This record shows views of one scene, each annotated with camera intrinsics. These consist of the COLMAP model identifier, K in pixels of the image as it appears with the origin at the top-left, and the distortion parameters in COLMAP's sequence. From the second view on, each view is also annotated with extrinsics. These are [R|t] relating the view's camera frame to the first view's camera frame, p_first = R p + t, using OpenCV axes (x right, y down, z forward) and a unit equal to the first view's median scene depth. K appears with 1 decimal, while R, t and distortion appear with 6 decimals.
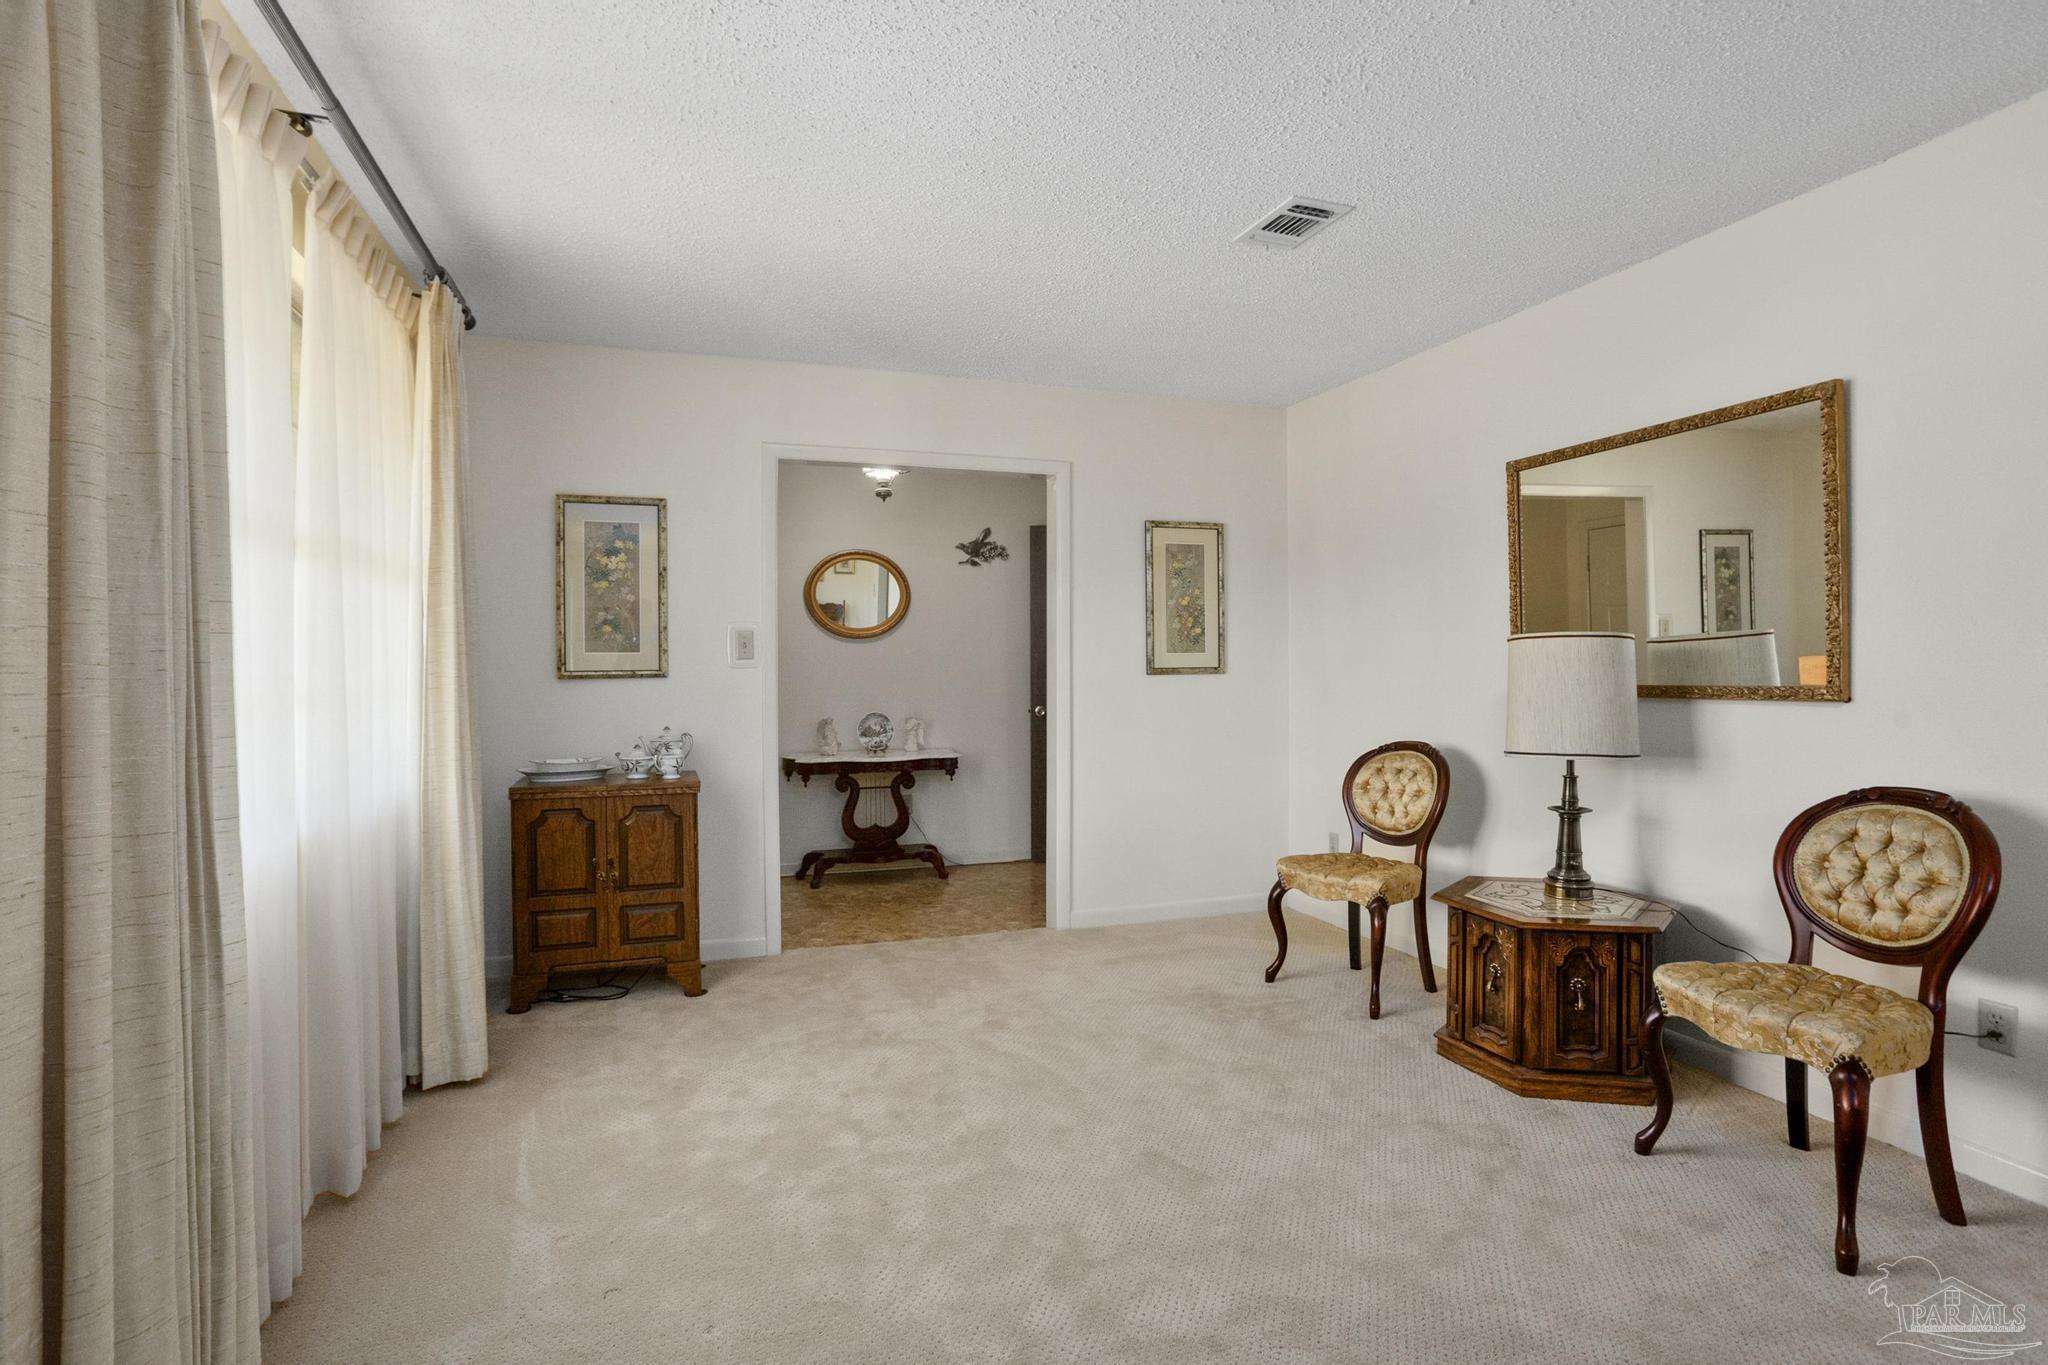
lens RADIAL K [[1004.9, 0, 1010.1], [0, 1004.9, 681.1], [0, 0, 1]] dist [-0.048647, 0.030177]
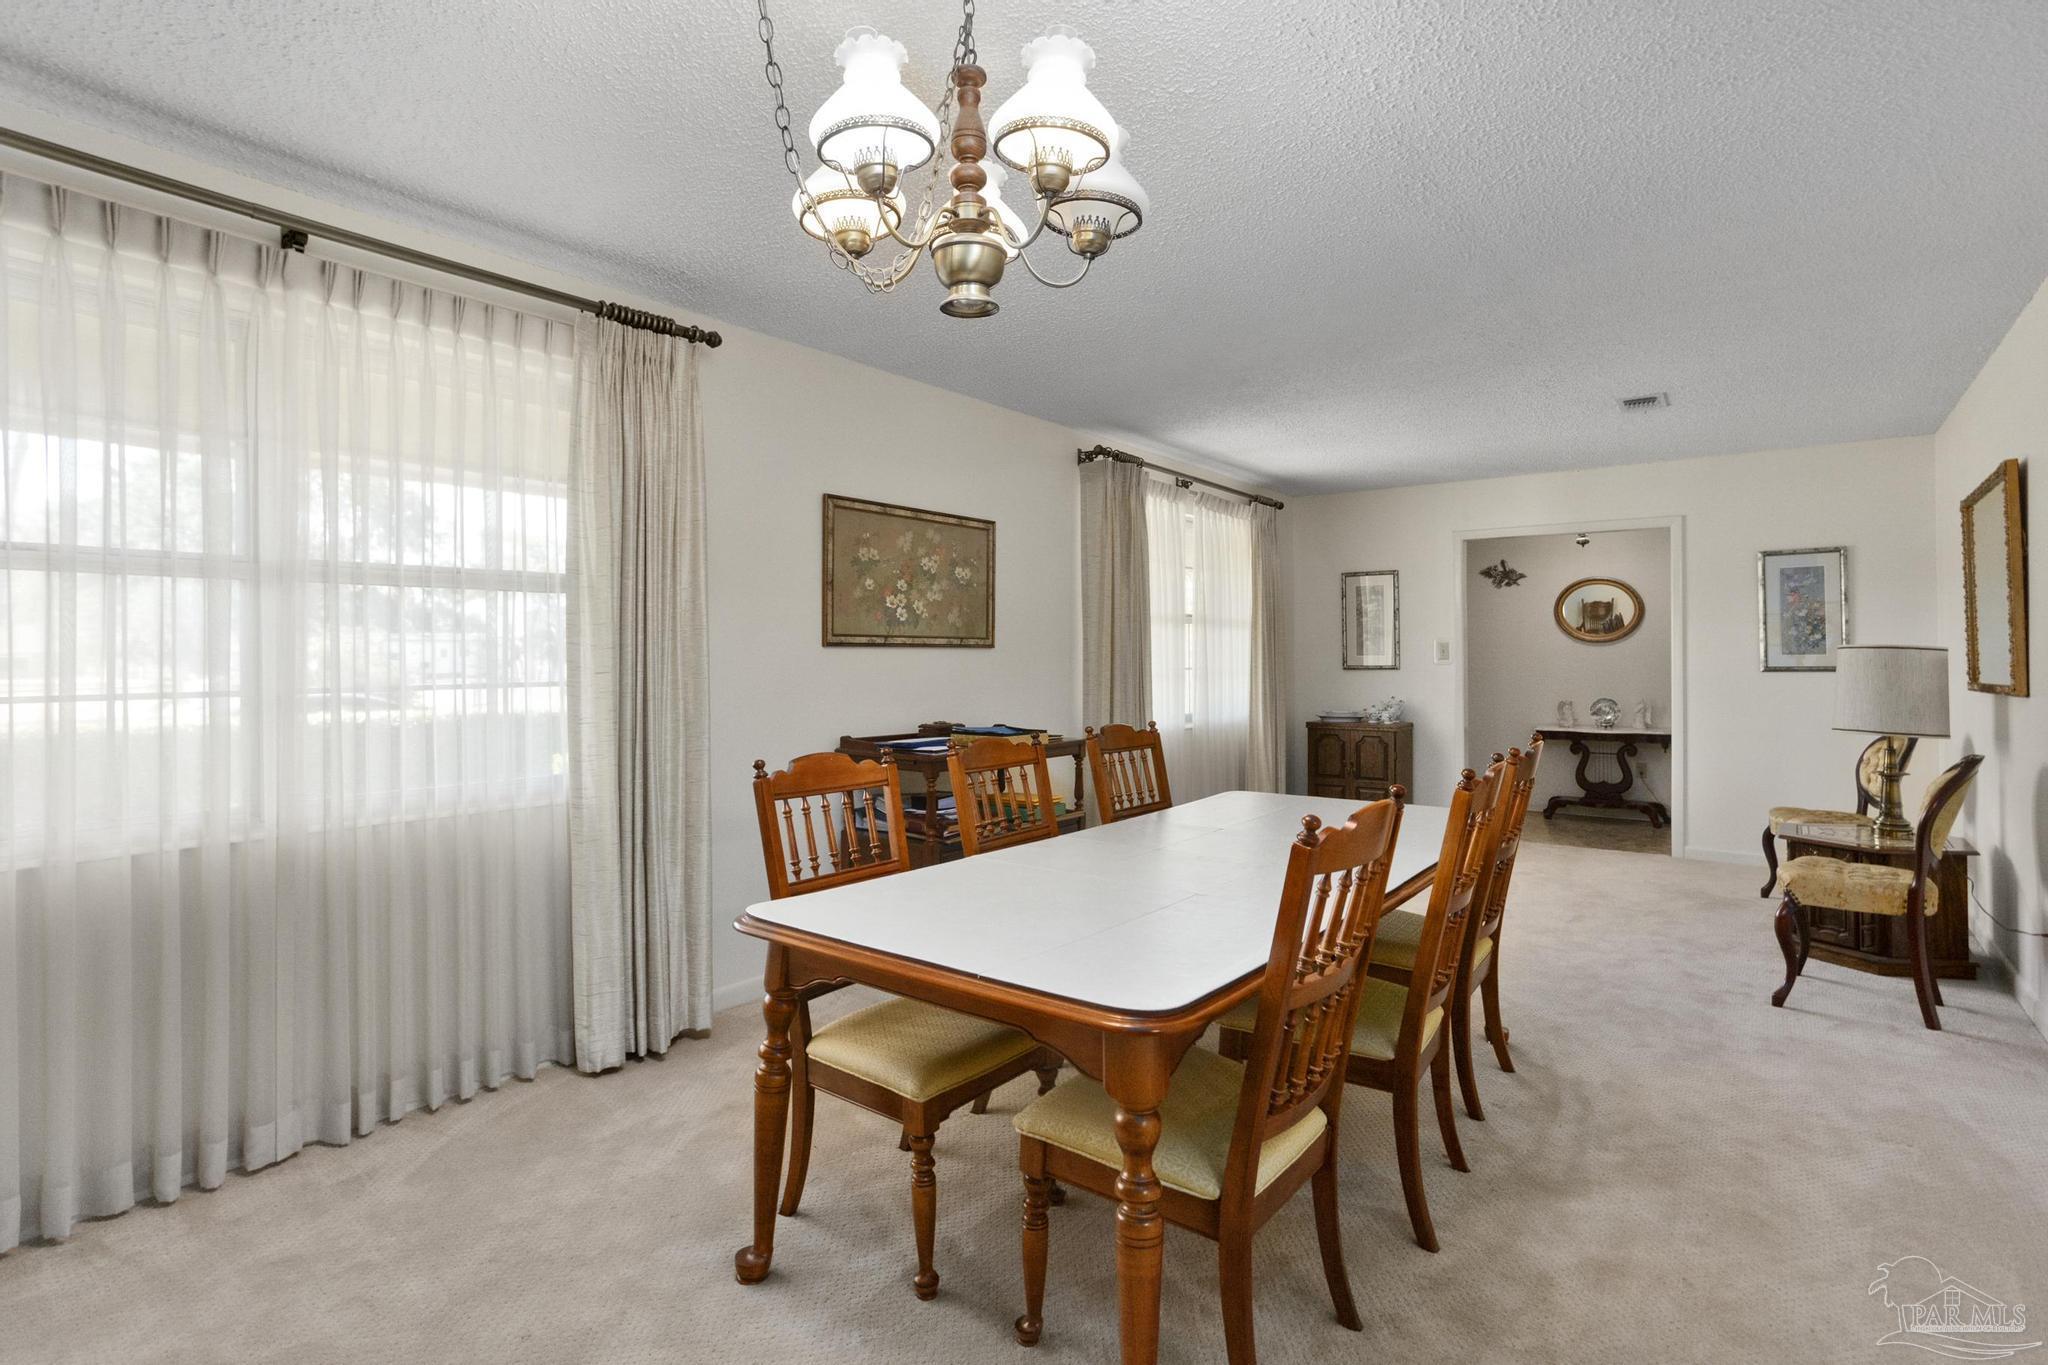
lens RADIAL K [[1010.8, 0, 1026.0], [0, 1010.8, 643.4], [0, 0, 1]] dist [0.001097, 0.000299]
pose [[0.564693, -0.009072, -0.825251, 0.665522], [-0.014623, 0.999673, -0.020995, -0.002038], [0.825172, 0.023923, 0.564375, -0.495037]]
